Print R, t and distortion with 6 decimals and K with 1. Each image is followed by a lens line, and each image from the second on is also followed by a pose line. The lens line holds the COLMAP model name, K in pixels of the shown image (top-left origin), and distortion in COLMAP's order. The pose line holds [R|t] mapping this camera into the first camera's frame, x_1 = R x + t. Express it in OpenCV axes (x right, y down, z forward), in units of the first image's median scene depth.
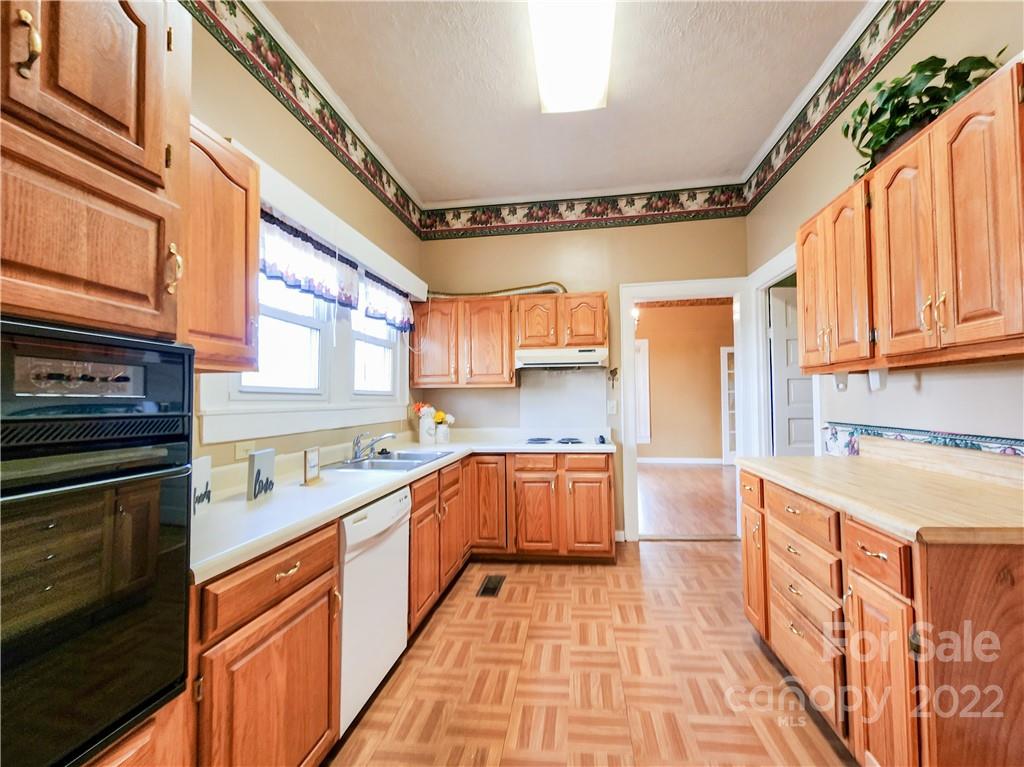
lens RADIAL K [[442.0, 0, 516.1], [0, 442.0, 388.8], [0, 0, 1]] dist [0.000569, -0.000157]
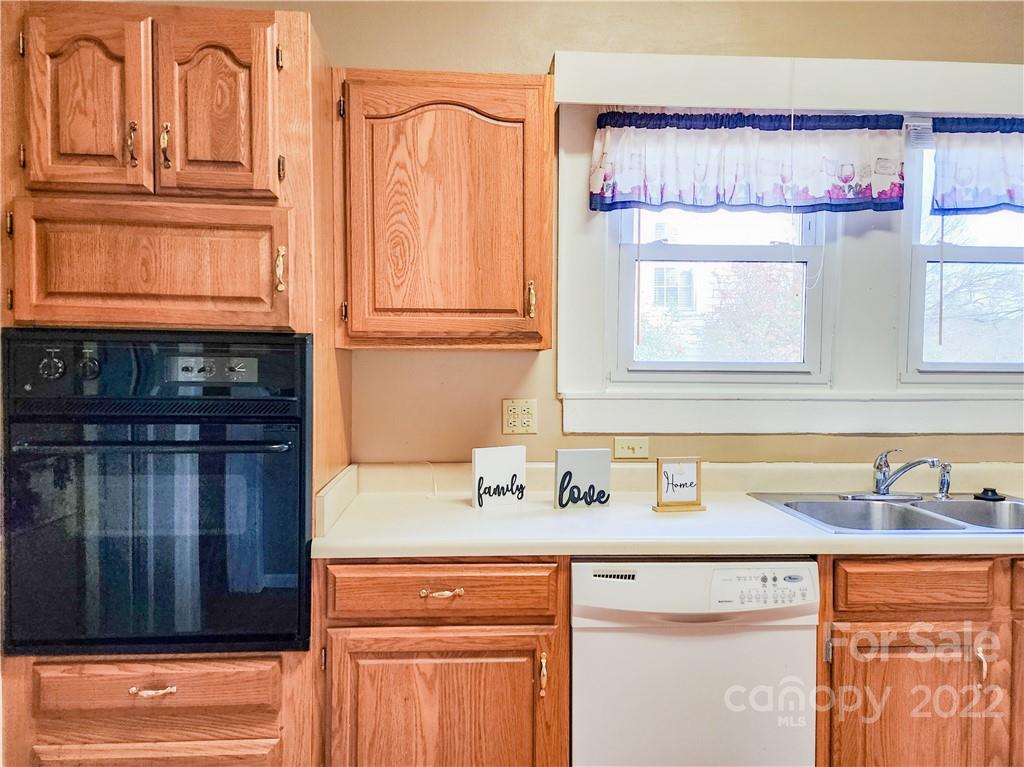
lens RADIAL K [[689.7, 0, 512.0], [0, 689.7, 383.5], [0, 0, 1]] dist [0.068223, -0.065707]
pose [[0.205611, 0.028432, -0.978221, 0.710550], [0.017883, 0.999302, 0.032804, -0.018645], [0.978470, -0.024239, 0.204959, 0.797585]]
